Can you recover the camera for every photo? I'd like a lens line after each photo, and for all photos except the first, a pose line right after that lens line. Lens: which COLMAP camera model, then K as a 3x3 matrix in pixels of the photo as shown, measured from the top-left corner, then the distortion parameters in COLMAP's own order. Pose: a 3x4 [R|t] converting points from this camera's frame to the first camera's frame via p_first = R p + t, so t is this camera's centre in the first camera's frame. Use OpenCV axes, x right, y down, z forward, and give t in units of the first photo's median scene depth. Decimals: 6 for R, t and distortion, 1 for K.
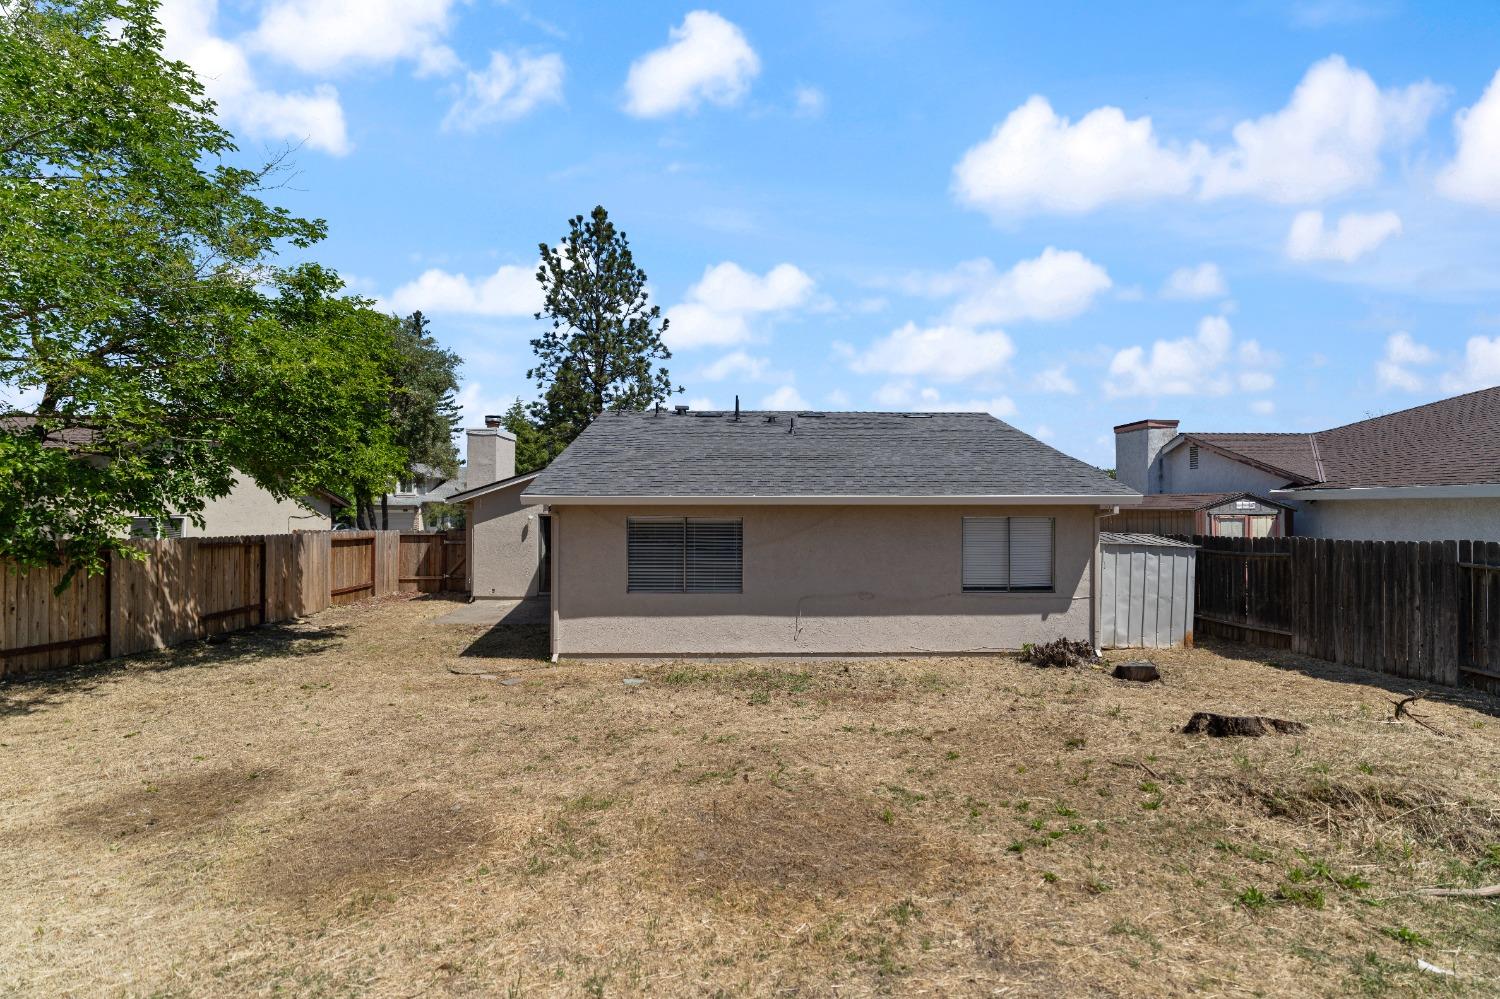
lens RADIAL K [[685.2, 0, 742.6], [0, 685.2, 502.0], [0, 0, 1]] dist [-0.001419, -0.000209]
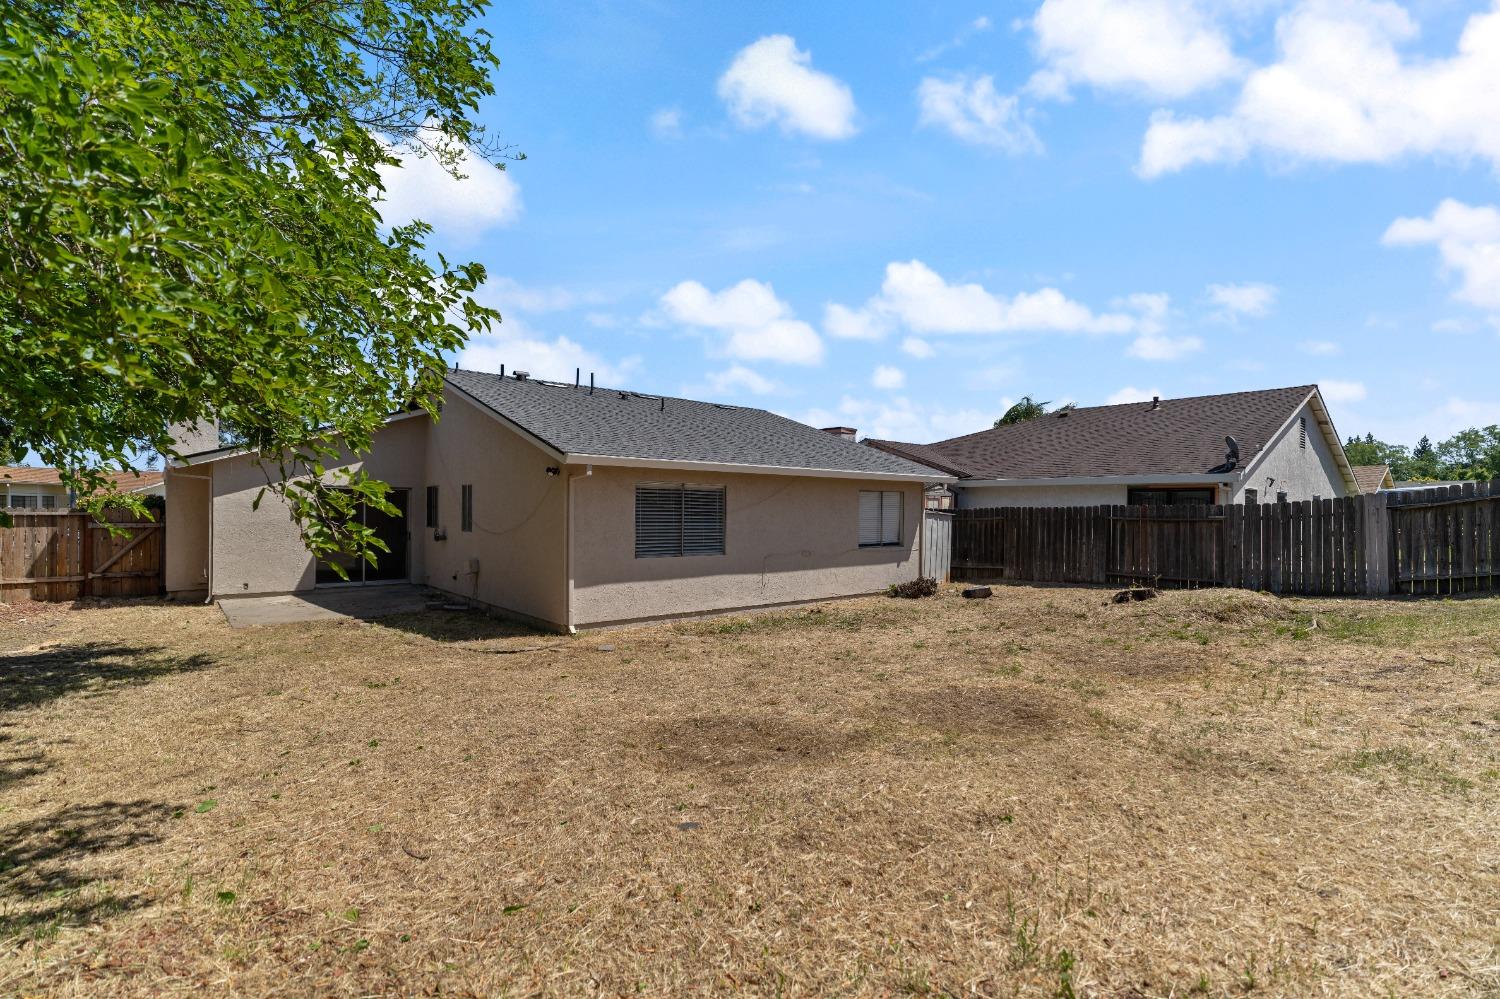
lens RADIAL K [[685.2, 0, 742.6], [0, 685.2, 502.0], [0, 0, 1]] dist [-0.001419, -0.000209]
pose [[0.785503, 0.011378, 0.618753, -0.652769], [-0.014955, 0.999888, 0.000598, 0.047287], [-0.618677, -0.009724, 0.785585, 0.118401]]
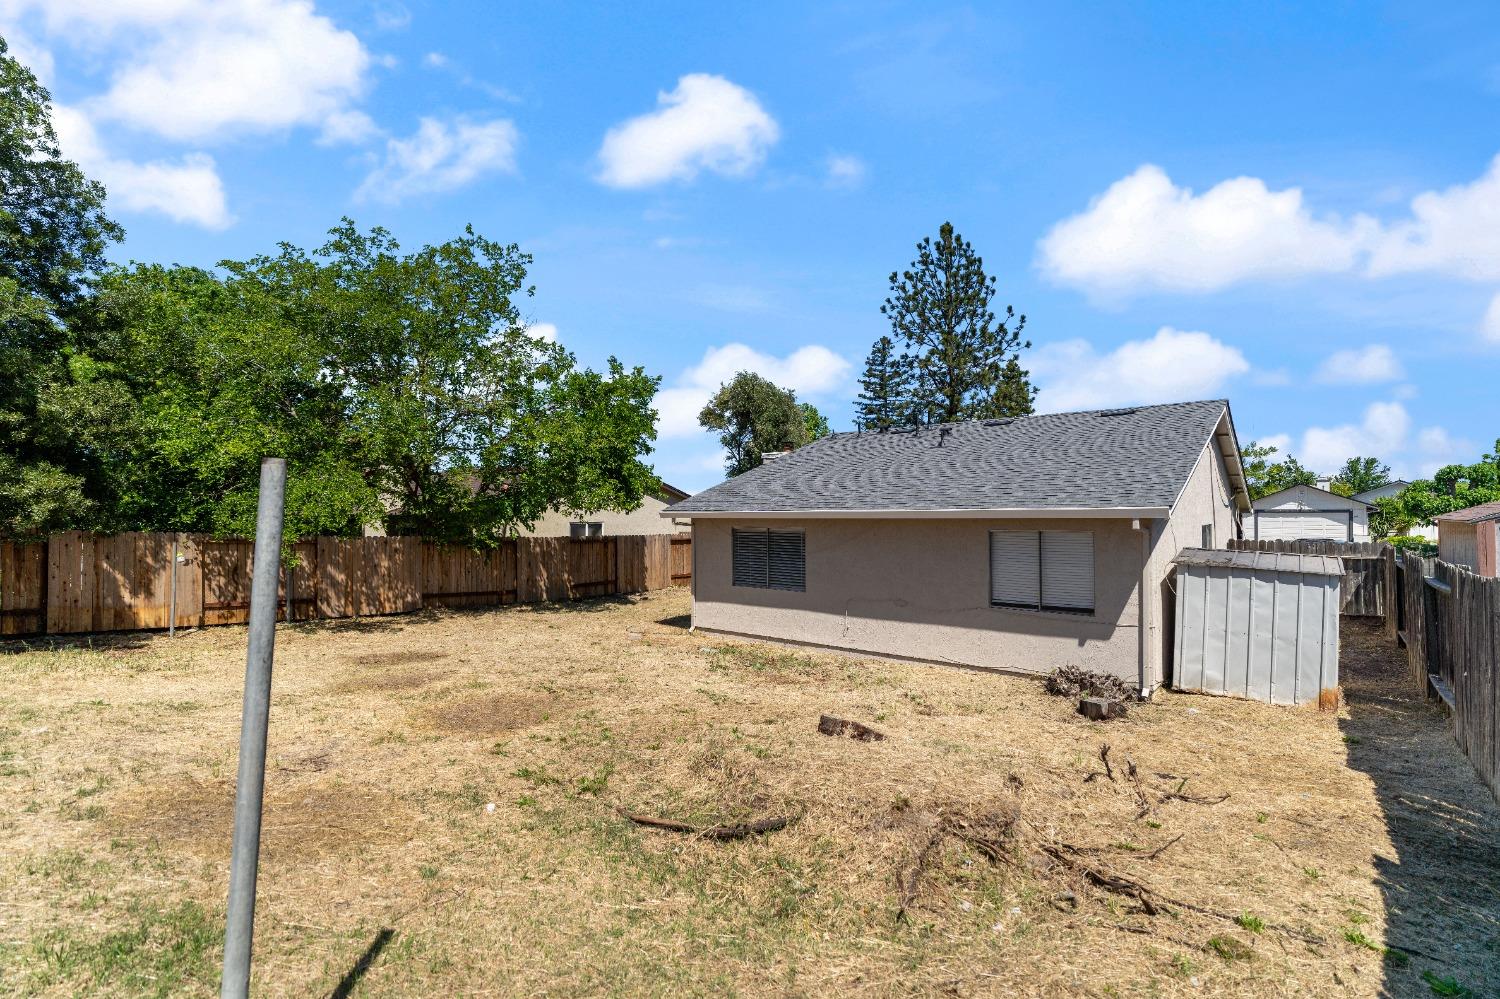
lens RADIAL K [[685.2, 0, 742.6], [0, 685.2, 502.0], [0, 0, 1]] dist [-0.001419, -0.000209]
pose [[0.744666, -0.017020, -0.667220, 0.711870], [0.017781, 0.999826, -0.005660, -0.019207], [0.667200, -0.007649, 0.744839, 0.036422]]
